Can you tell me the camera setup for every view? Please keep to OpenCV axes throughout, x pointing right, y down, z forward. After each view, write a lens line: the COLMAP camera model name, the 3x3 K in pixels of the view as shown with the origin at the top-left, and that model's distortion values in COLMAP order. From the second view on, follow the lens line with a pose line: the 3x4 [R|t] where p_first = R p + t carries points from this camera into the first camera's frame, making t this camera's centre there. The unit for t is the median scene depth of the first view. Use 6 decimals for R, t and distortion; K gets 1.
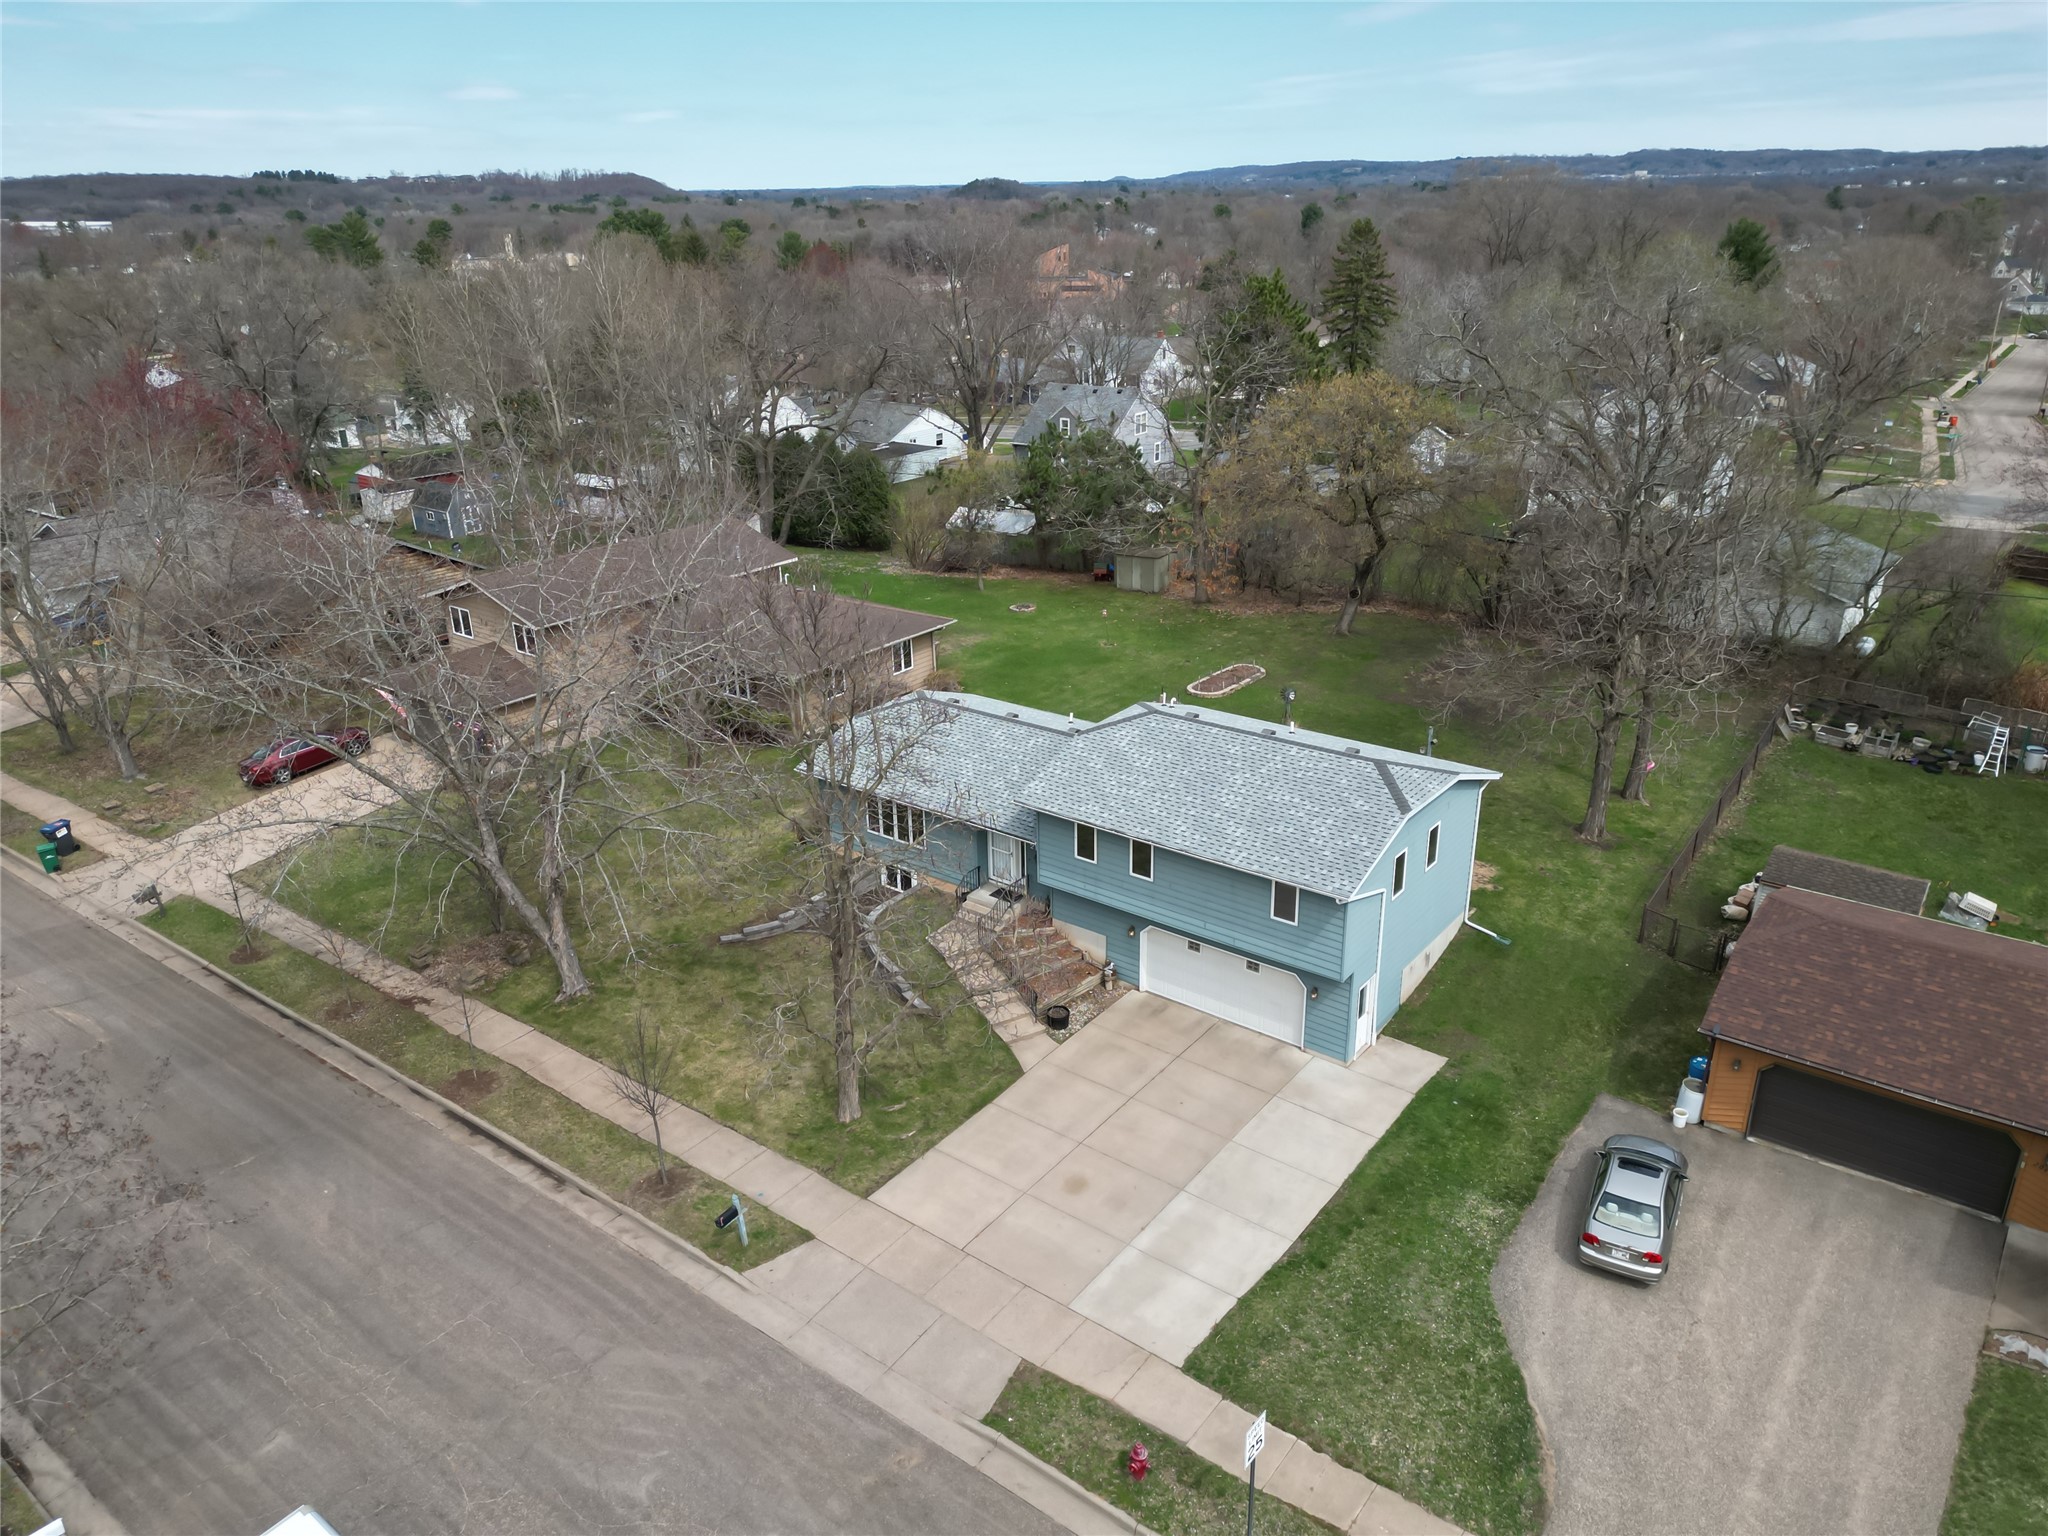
lens RADIAL K [[1432.6, 0, 1024.0], [0, 1432.6, 768.0], [0, 0, 1]] dist [0.068189, -0.110656]
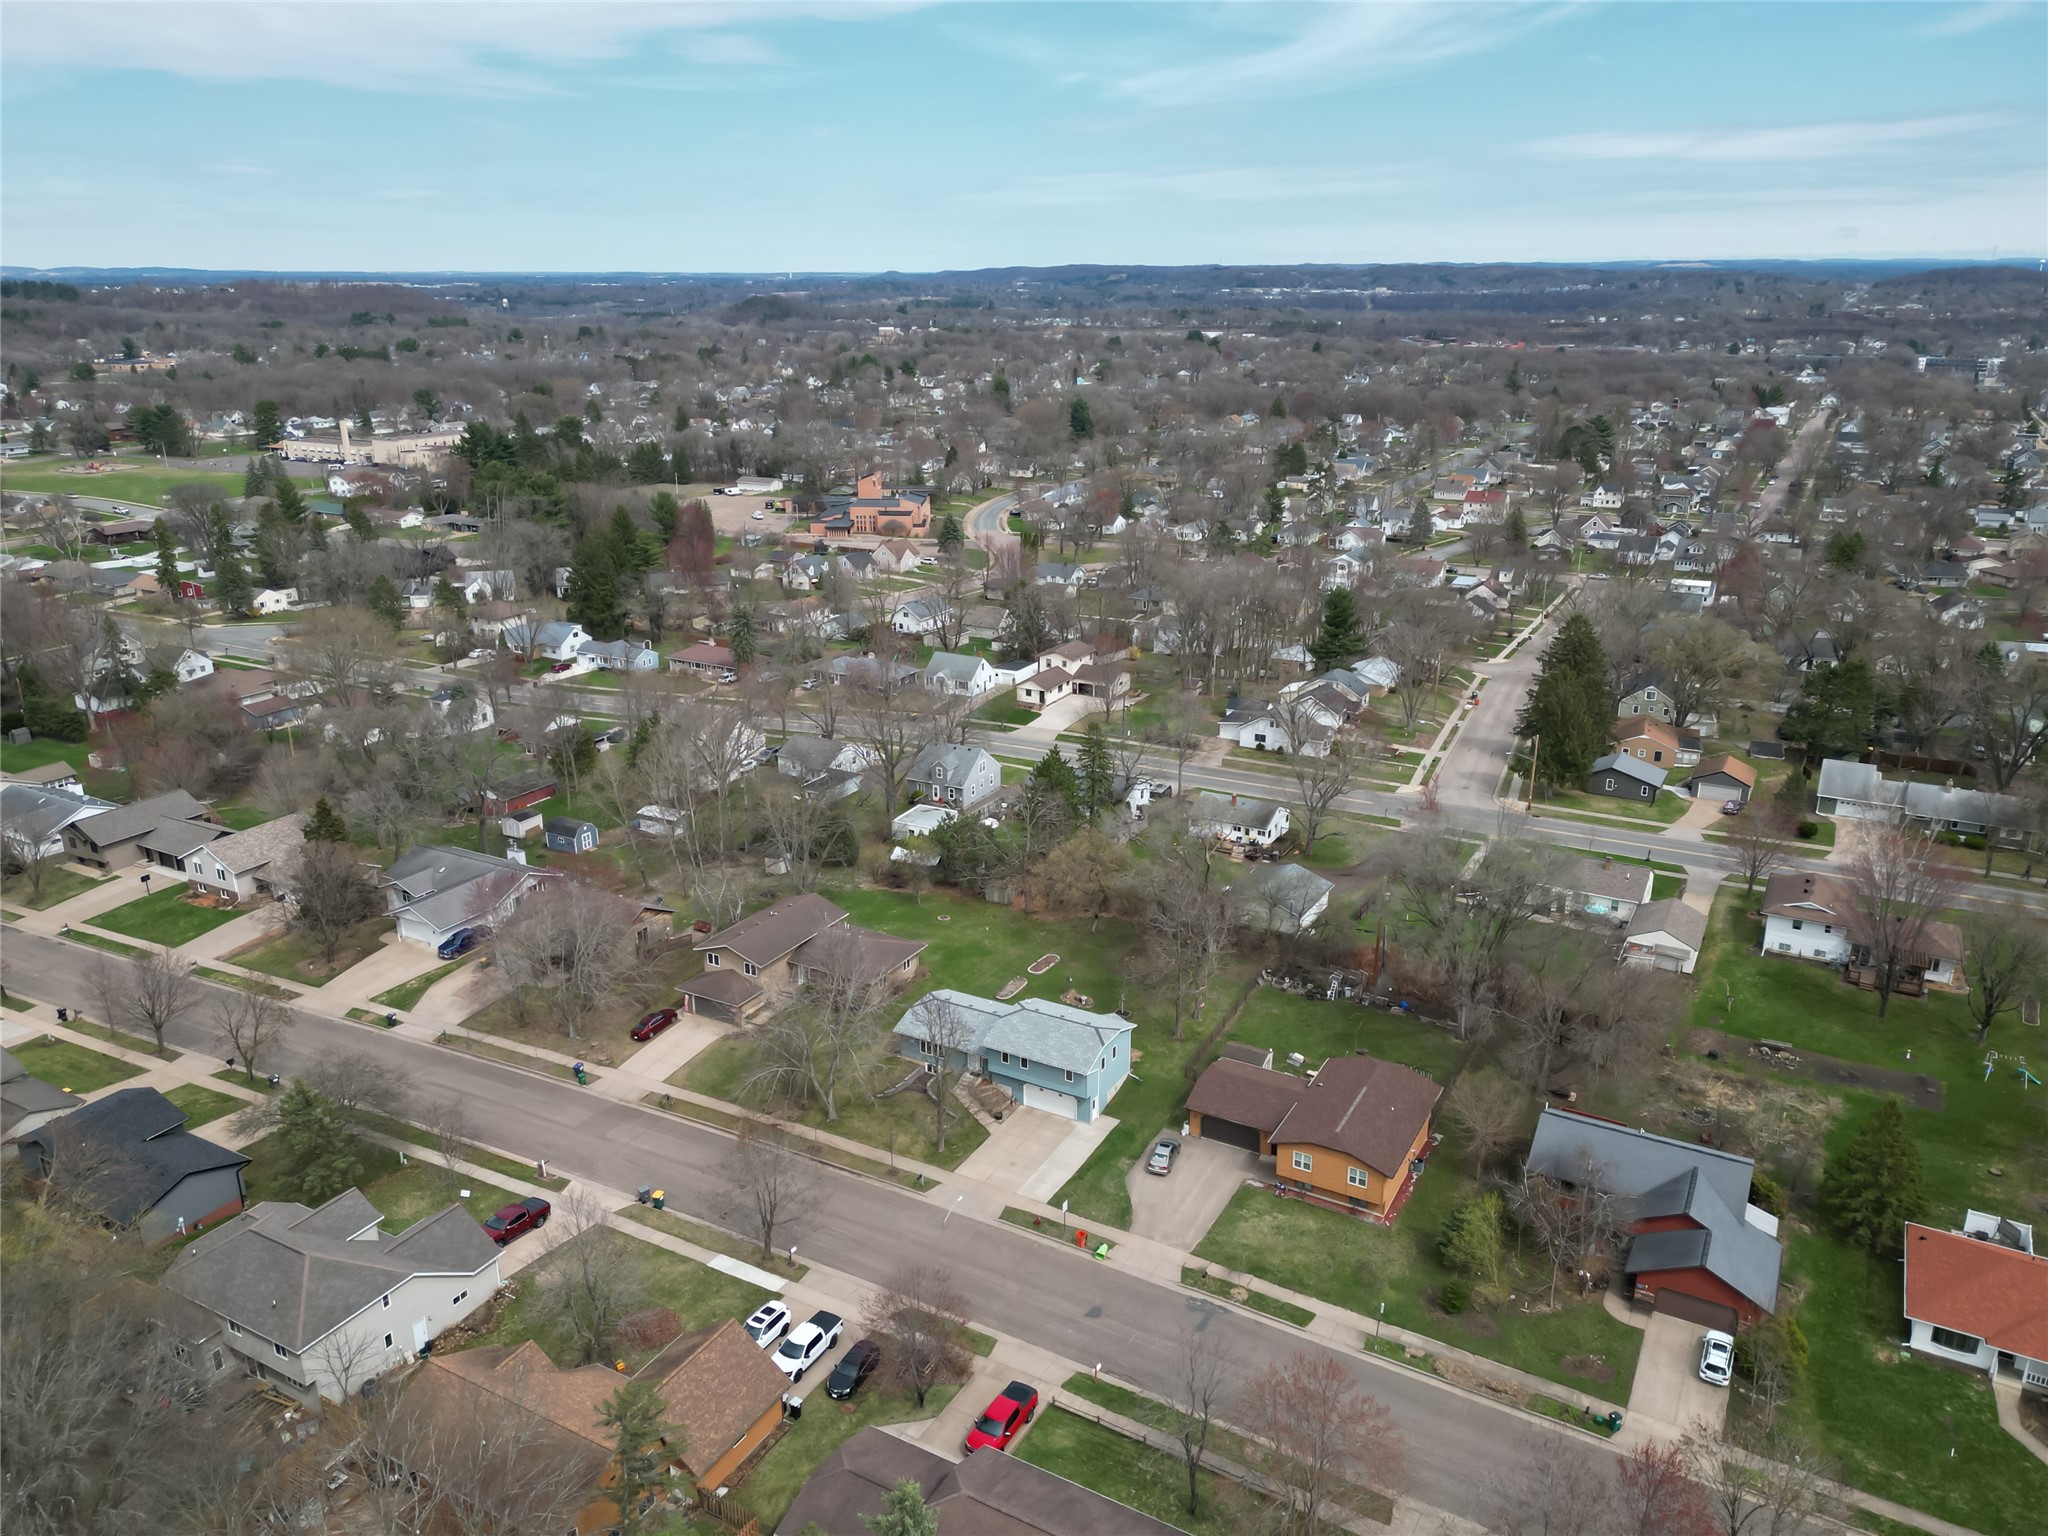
lens RADIAL K [[1432.6, 0, 1024.0], [0, 1432.6, 768.0], [0, 0, 1]] dist [0.068189, -0.110656]
pose [[0.989467, -0.033265, 0.140886, -0.351983], [0.042360, 0.997174, -0.062052, -0.399414], [-0.138424, 0.067366, 0.988079, -2.230917]]
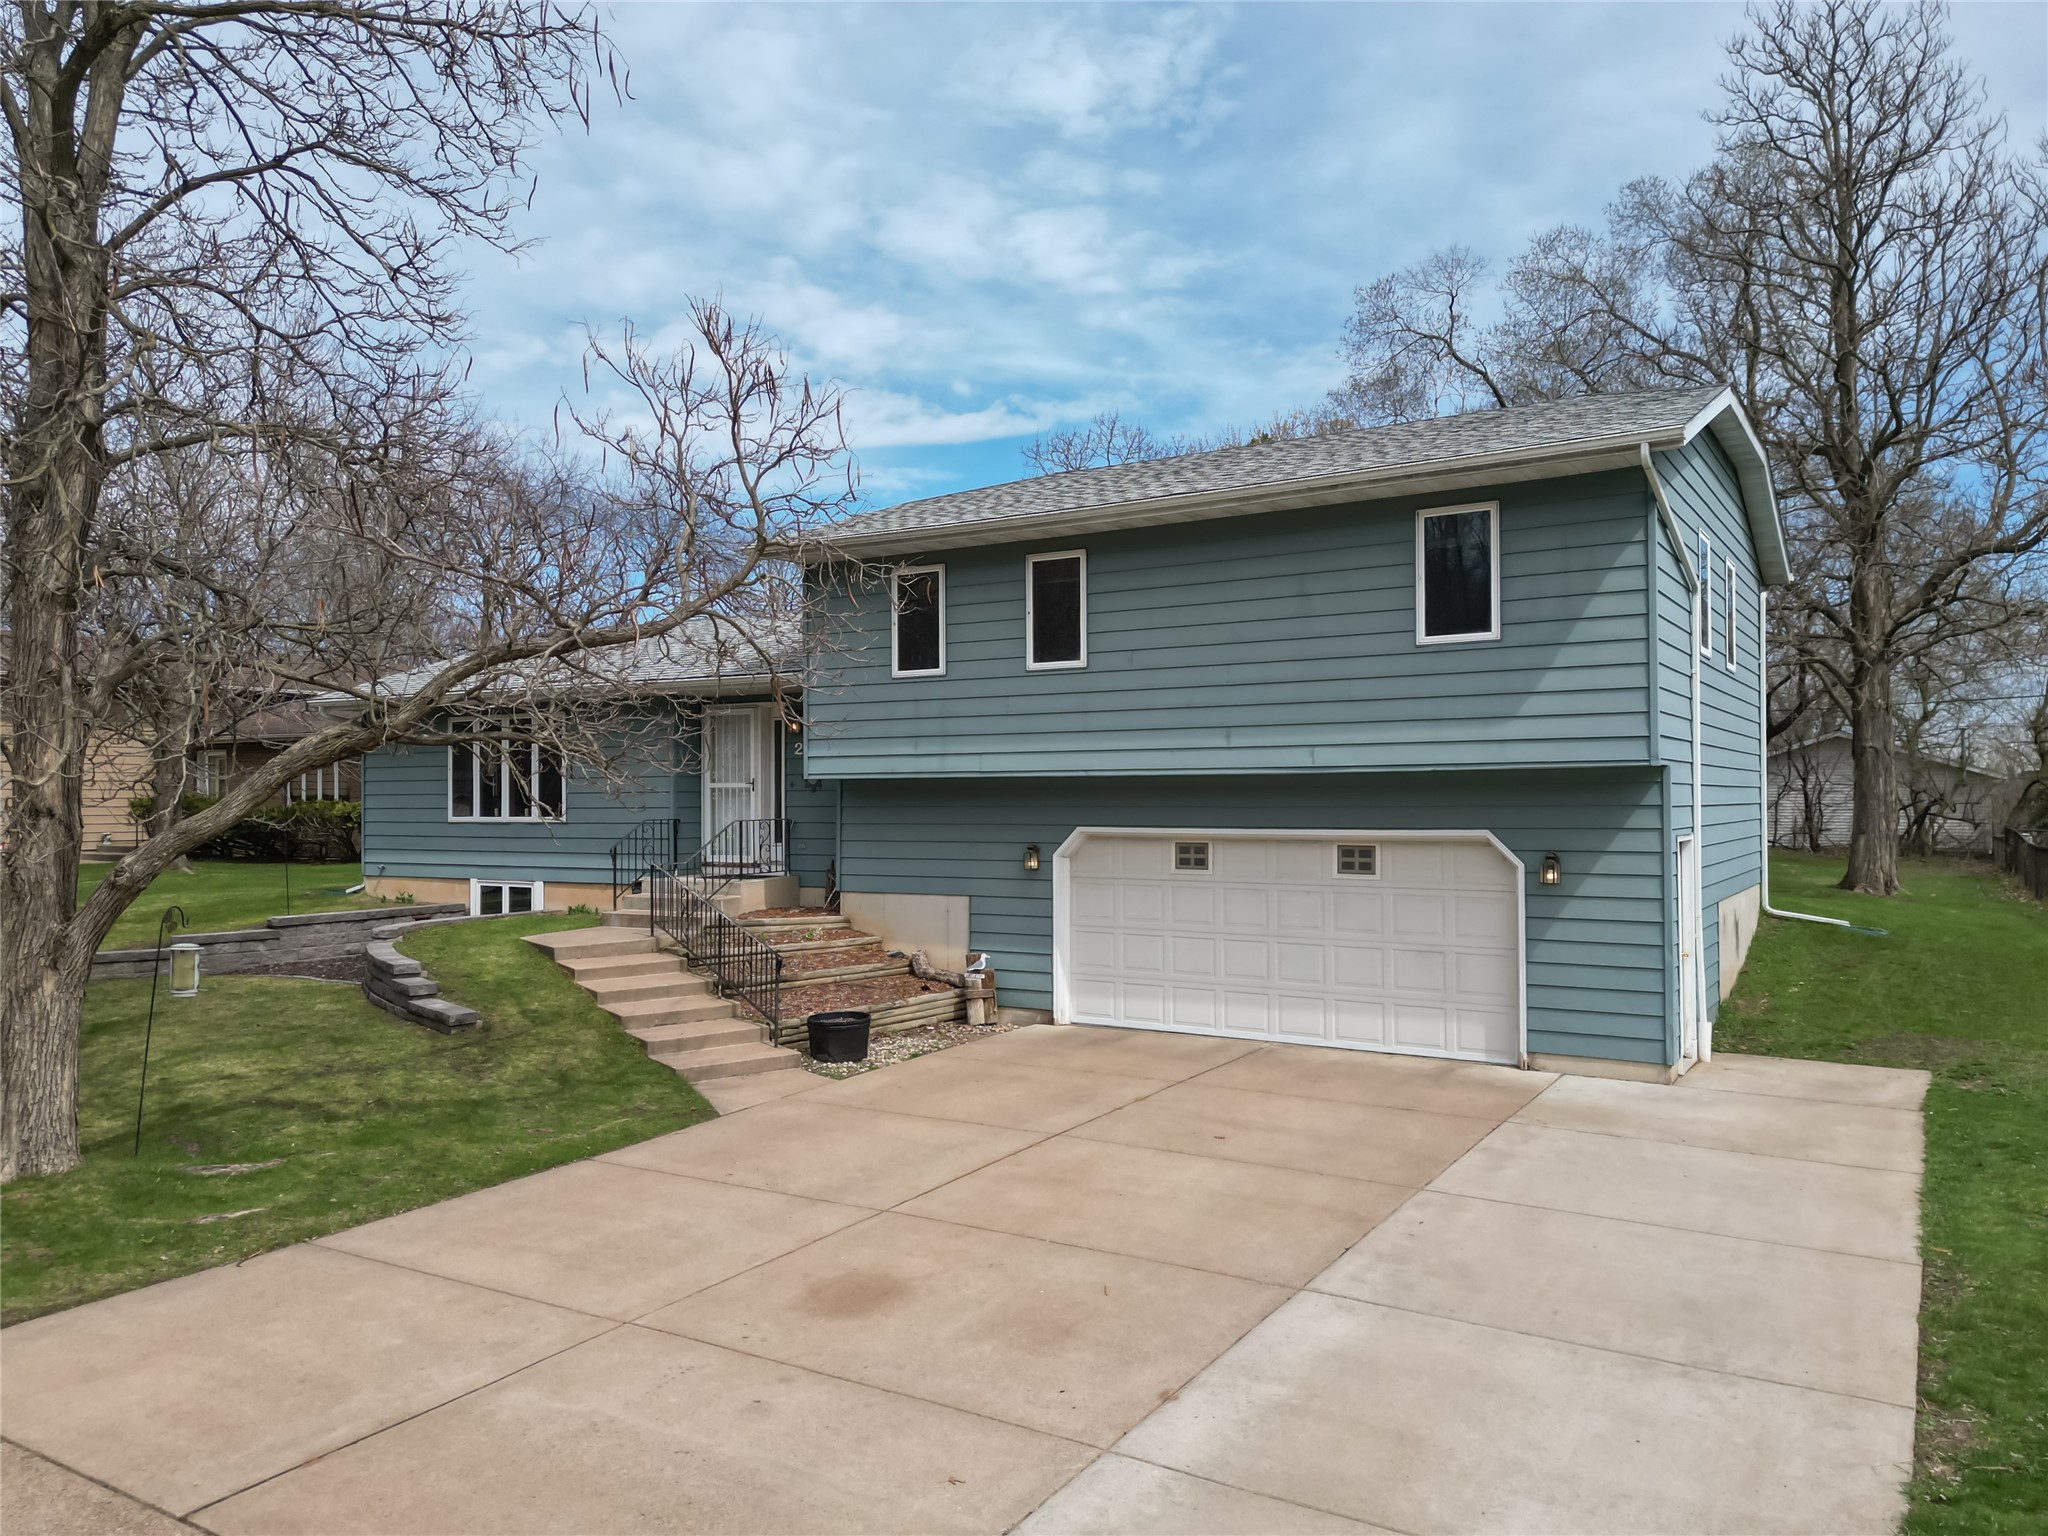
lens RADIAL K [[1465.9, 0, 1024.0], [0, 1465.9, 768.0], [0, 0, 1]] dist [0.001252, 0.000821]
pose [[0.994933, 0.016638, 0.099151, 0.034627], [0.024319, 0.917097, -0.397922, 0.276803], [-0.097551, 0.398317, 0.912046, 0.672002]]
